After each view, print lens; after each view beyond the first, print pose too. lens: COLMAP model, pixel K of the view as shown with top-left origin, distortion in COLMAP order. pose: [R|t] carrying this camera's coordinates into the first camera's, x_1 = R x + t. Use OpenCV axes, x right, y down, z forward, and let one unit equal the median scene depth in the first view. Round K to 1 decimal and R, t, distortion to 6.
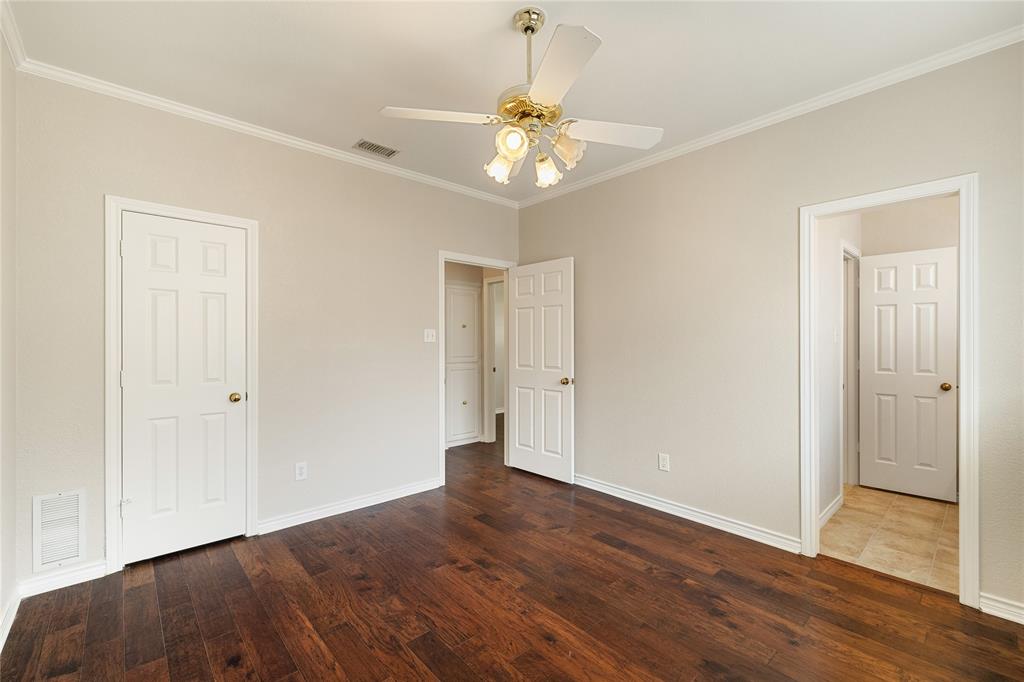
lens RADIAL K [[439.4, 0, 517.3], [0, 439.4, 344.0], [0, 0, 1]] dist [0.001813, 0.000590]
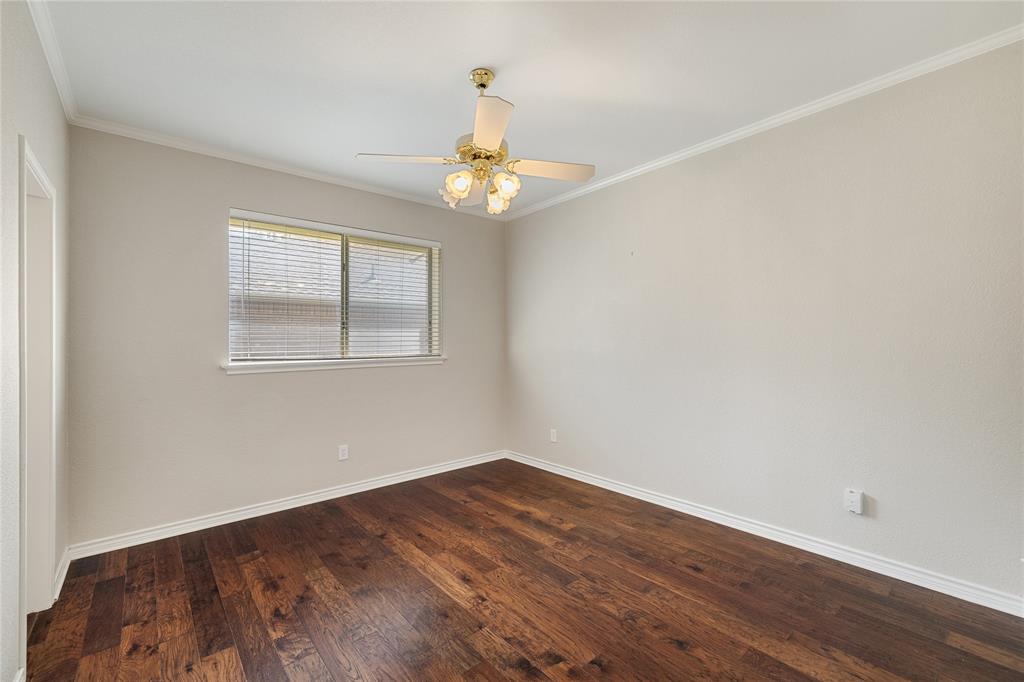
lens RADIAL K [[439.4, 0, 510.3], [0, 439.4, 340.6], [0, 0, 1]] dist [0.001813, 0.000590]
pose [[-0.998876, 0.011547, 0.045963, -0.105033], [0.011709, 0.999926, 0.003274, -0.014888], [-0.045922, 0.003808, -0.998938, 2.058046]]
